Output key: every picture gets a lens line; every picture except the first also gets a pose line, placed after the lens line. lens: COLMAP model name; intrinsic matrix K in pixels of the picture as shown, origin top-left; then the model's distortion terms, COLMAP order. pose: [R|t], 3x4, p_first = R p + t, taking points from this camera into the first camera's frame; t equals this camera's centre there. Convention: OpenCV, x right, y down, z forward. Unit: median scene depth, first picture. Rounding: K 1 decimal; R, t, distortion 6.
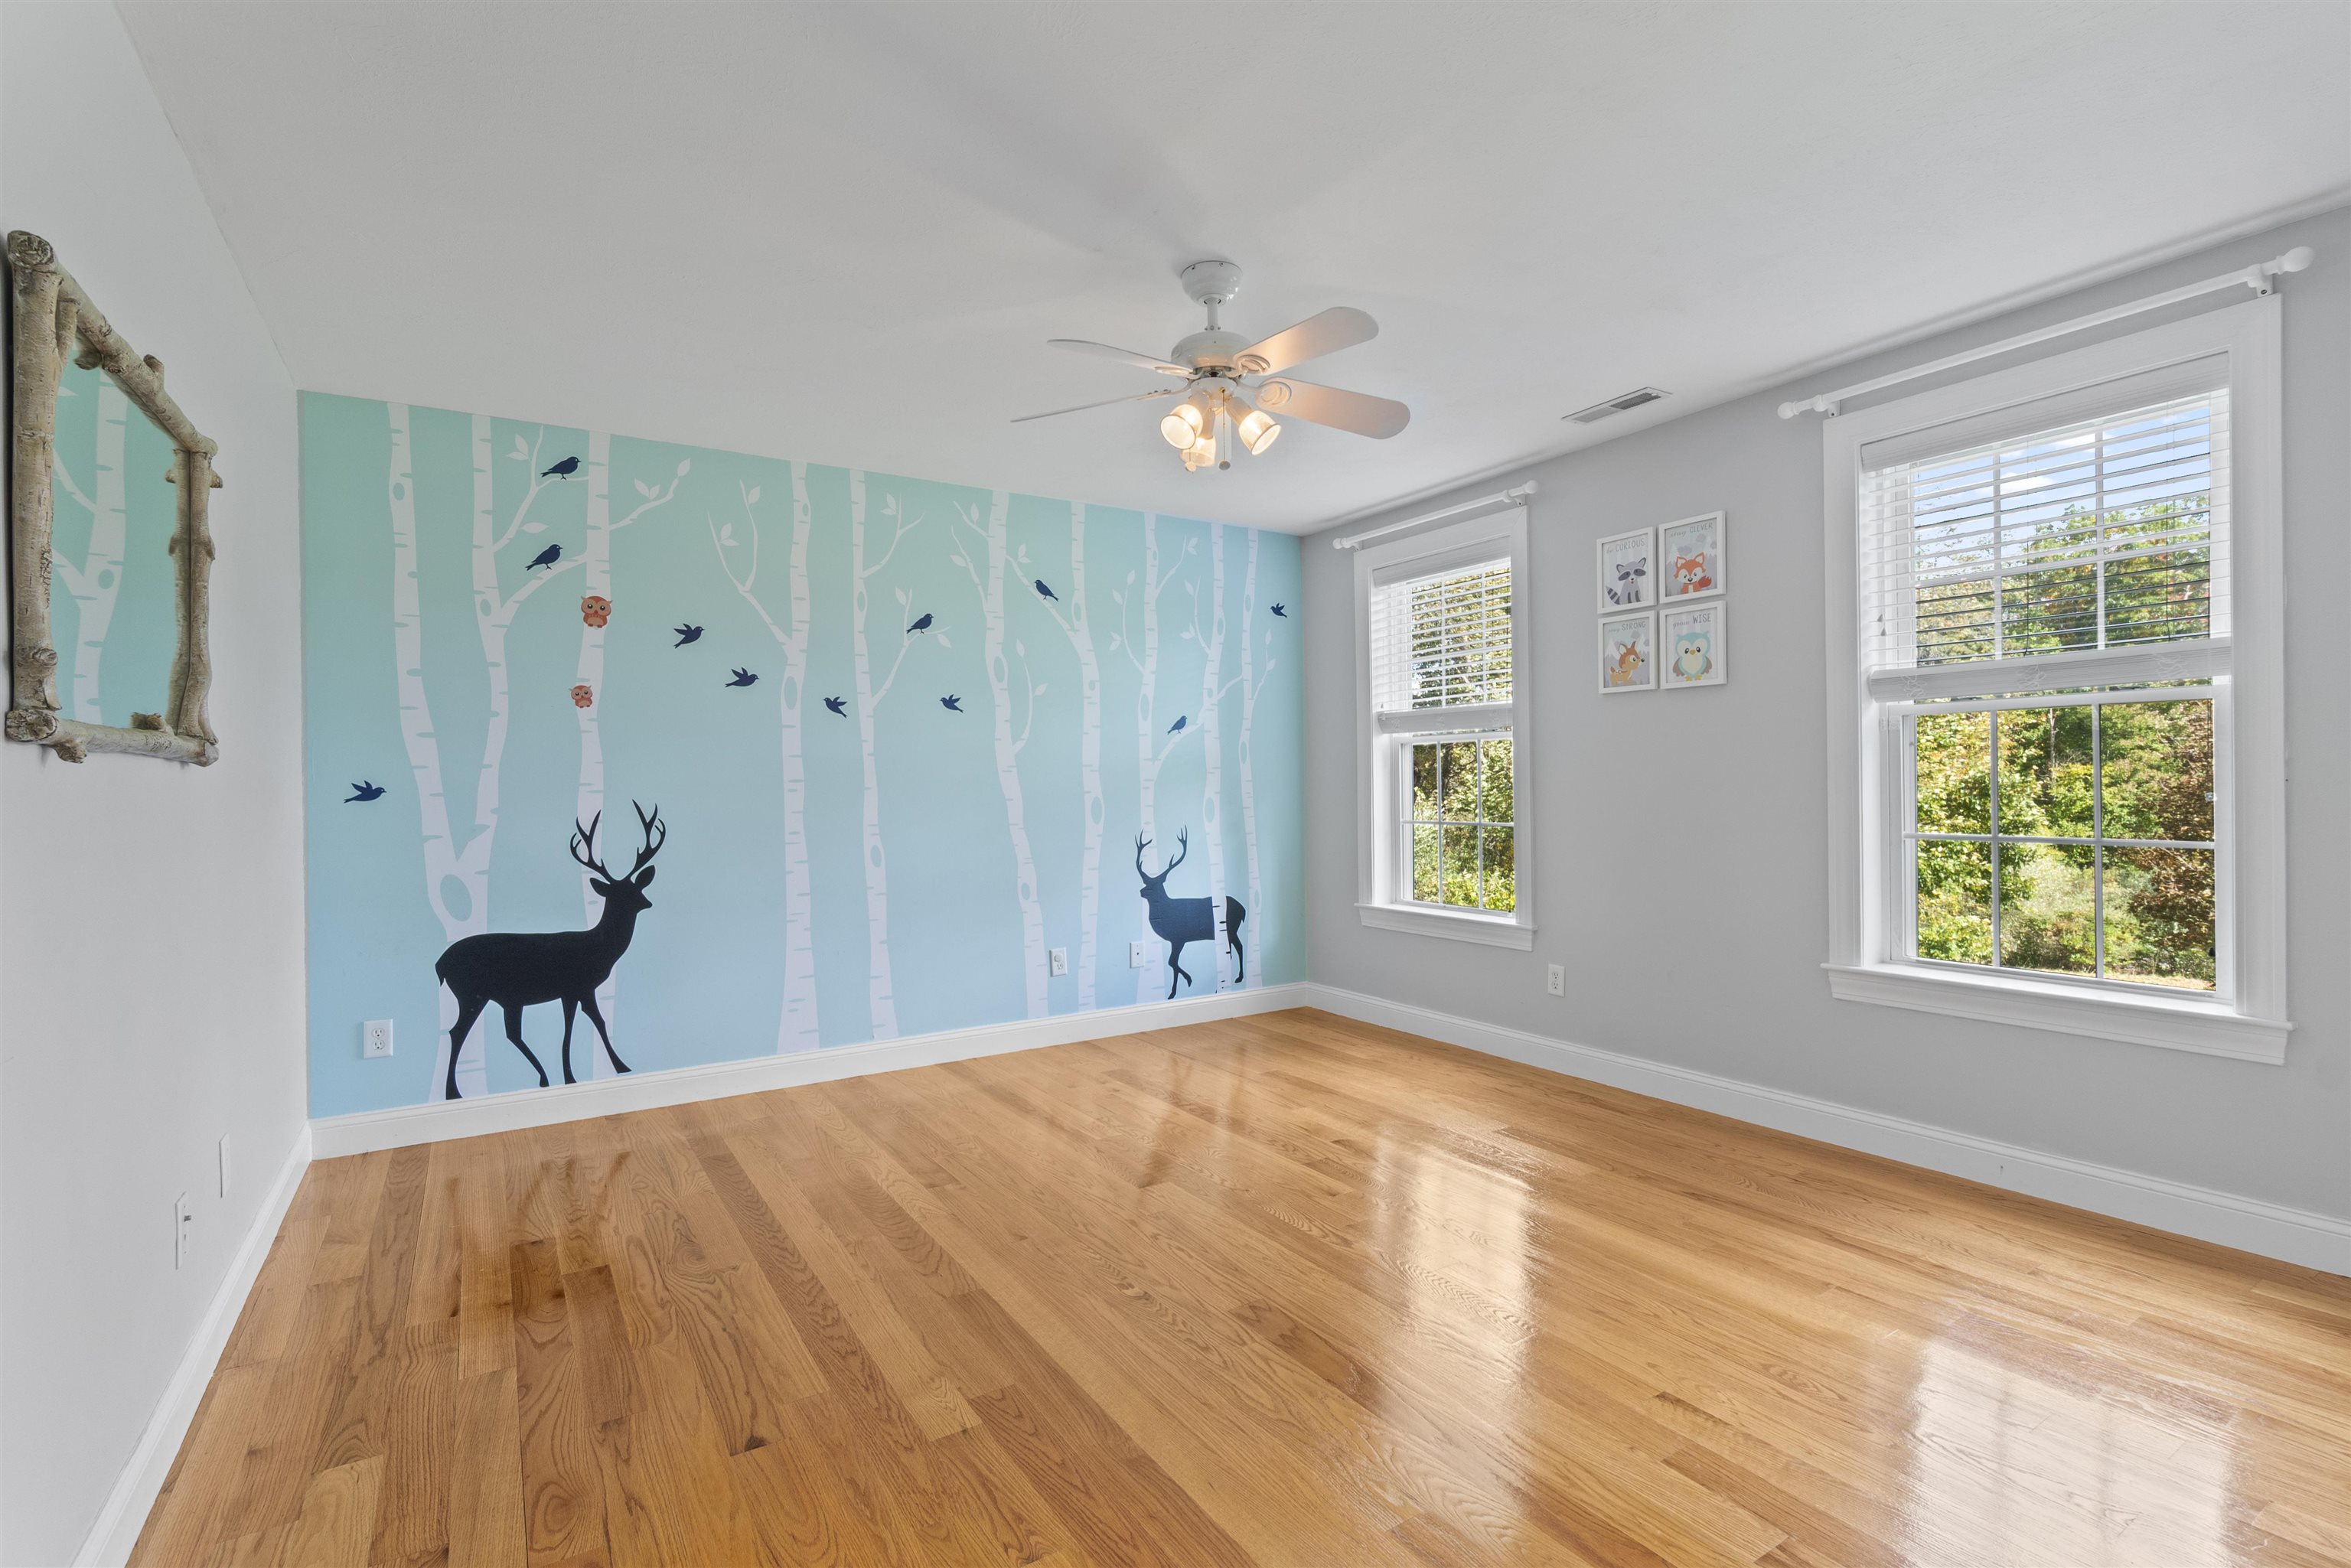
lens RADIAL K [[1023.1, 0, 1146.3], [0, 1023.1, 800.1], [0, 0, 1]] dist [-0.002352, -0.001196]
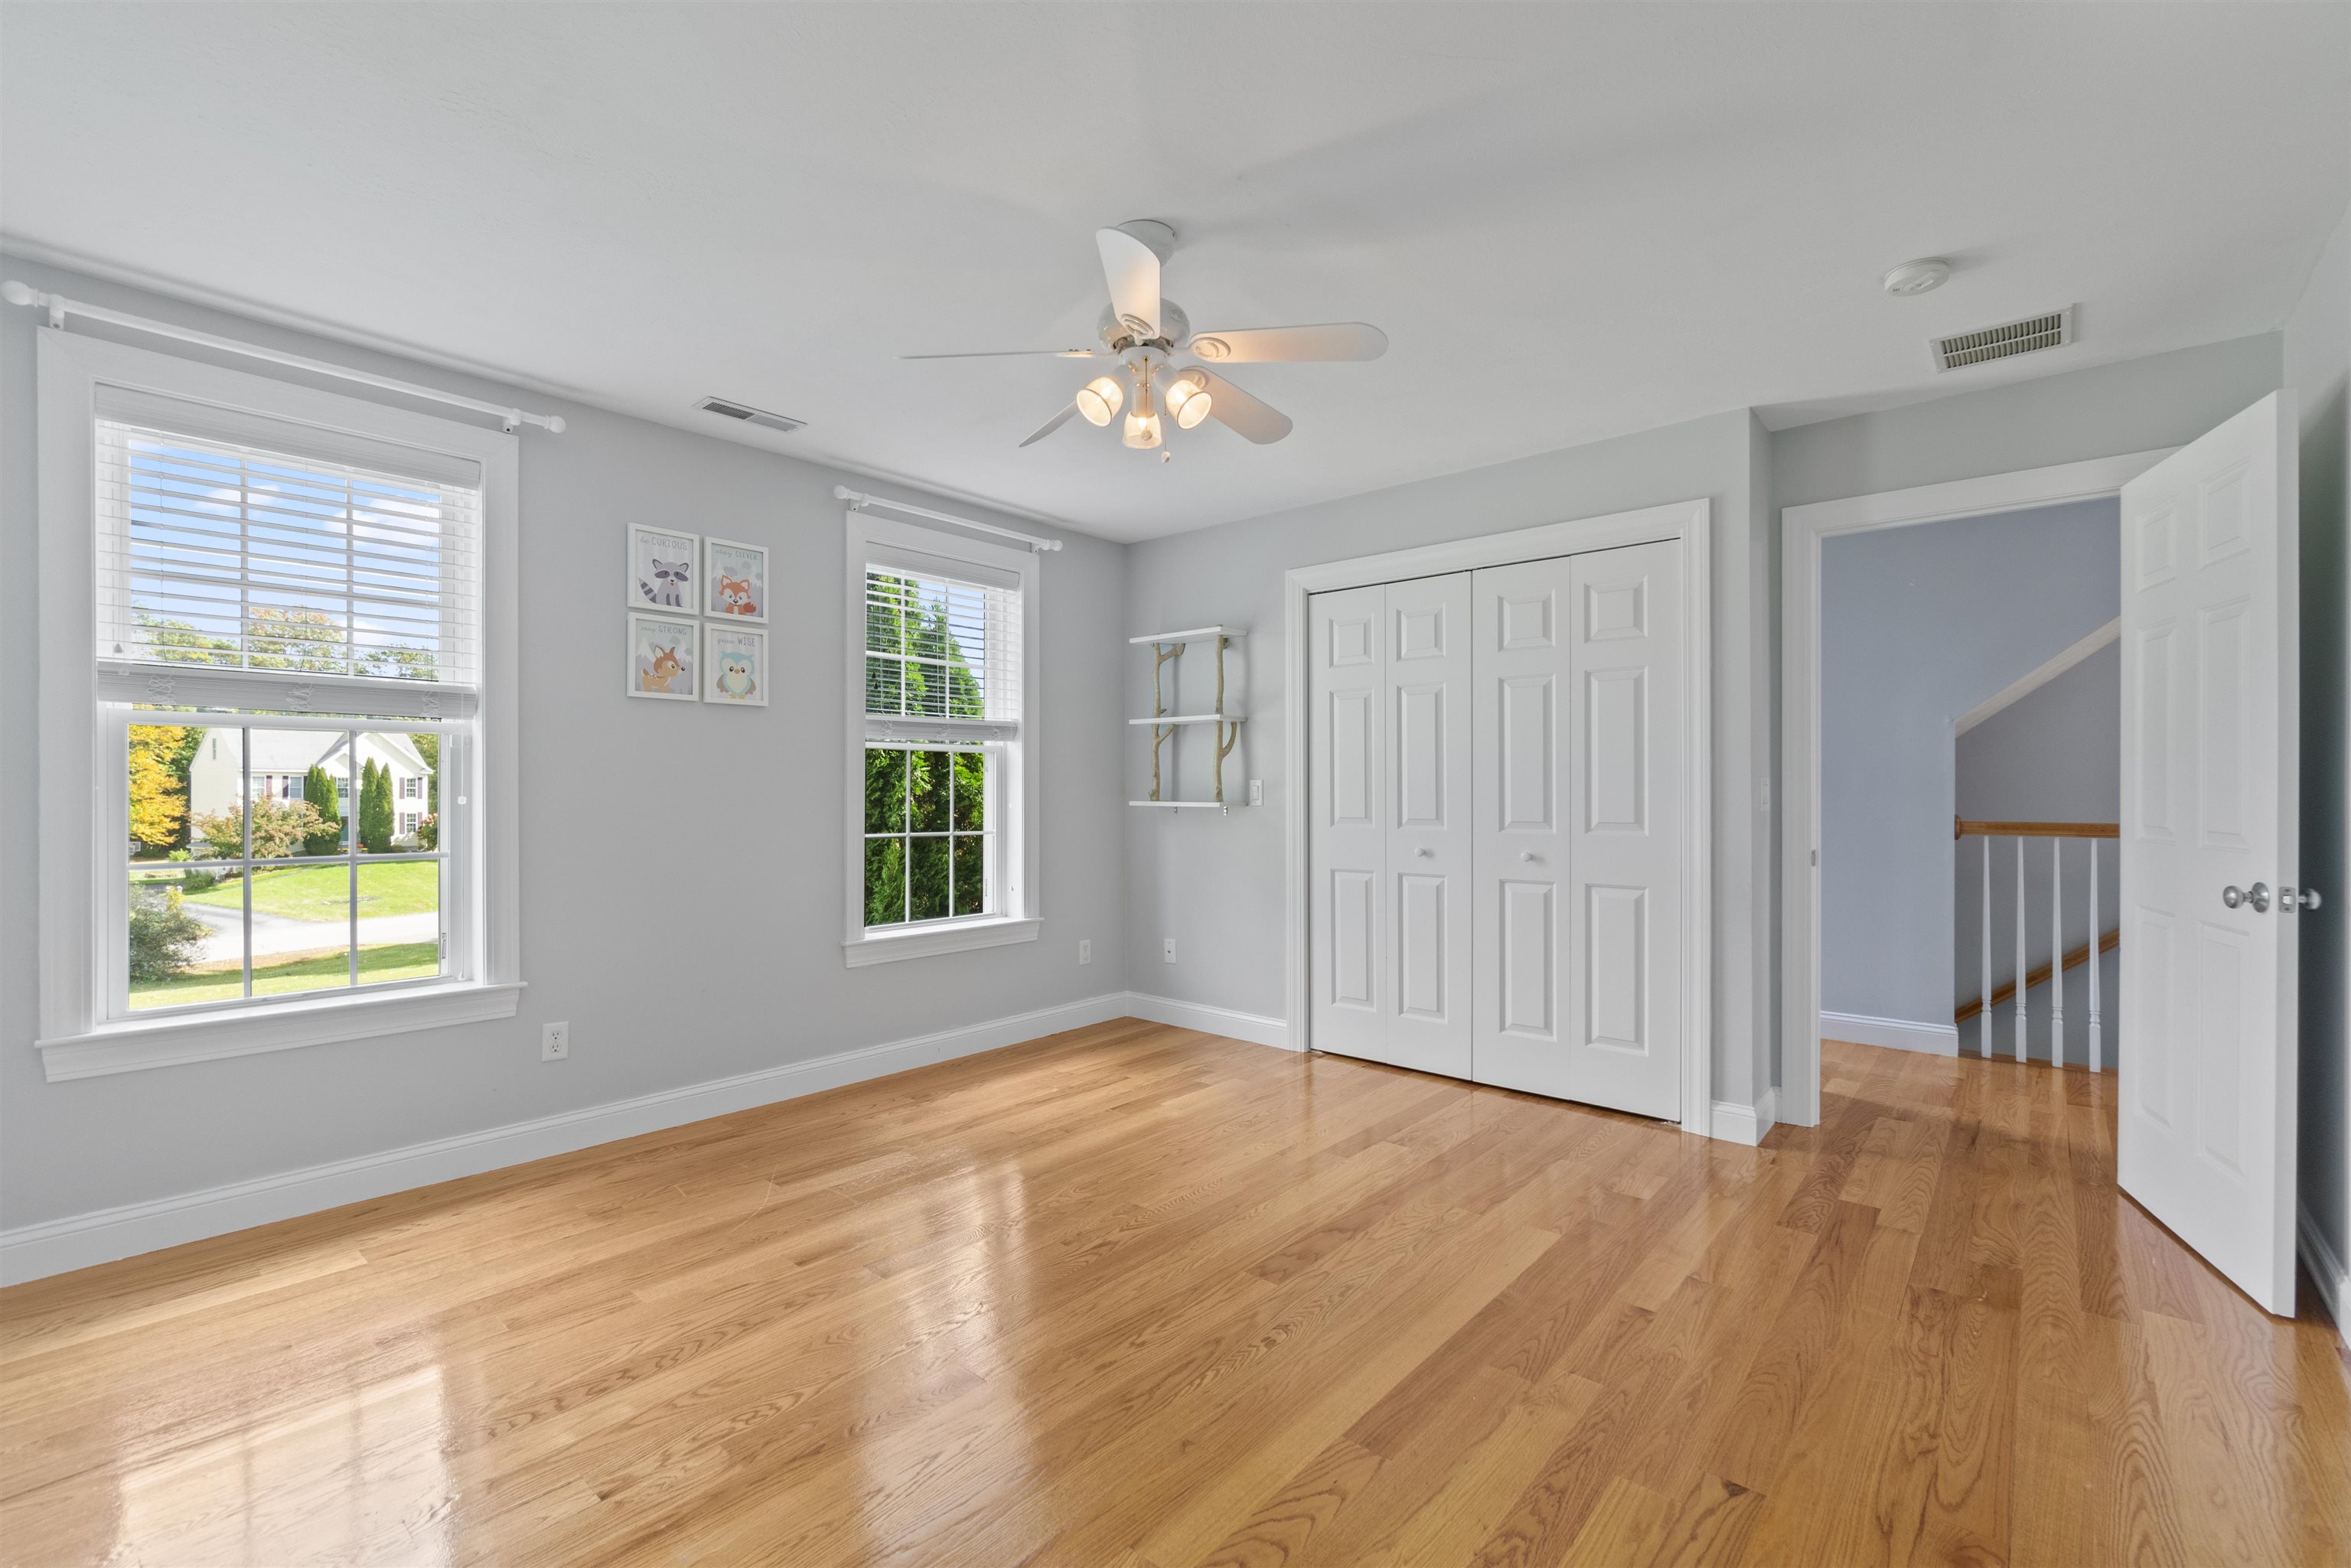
lens RADIAL K [[1023.1, 0, 1139.8], [0, 1023.1, 790.0], [0, 0, 1]] dist [-0.002352, -0.001196]
pose [[-0.266953, 0.013435, 0.963616, -0.565730], [0.016038, 0.999826, -0.009497, -0.007438], [-0.963576, 0.012919, -0.267123, 0.869394]]
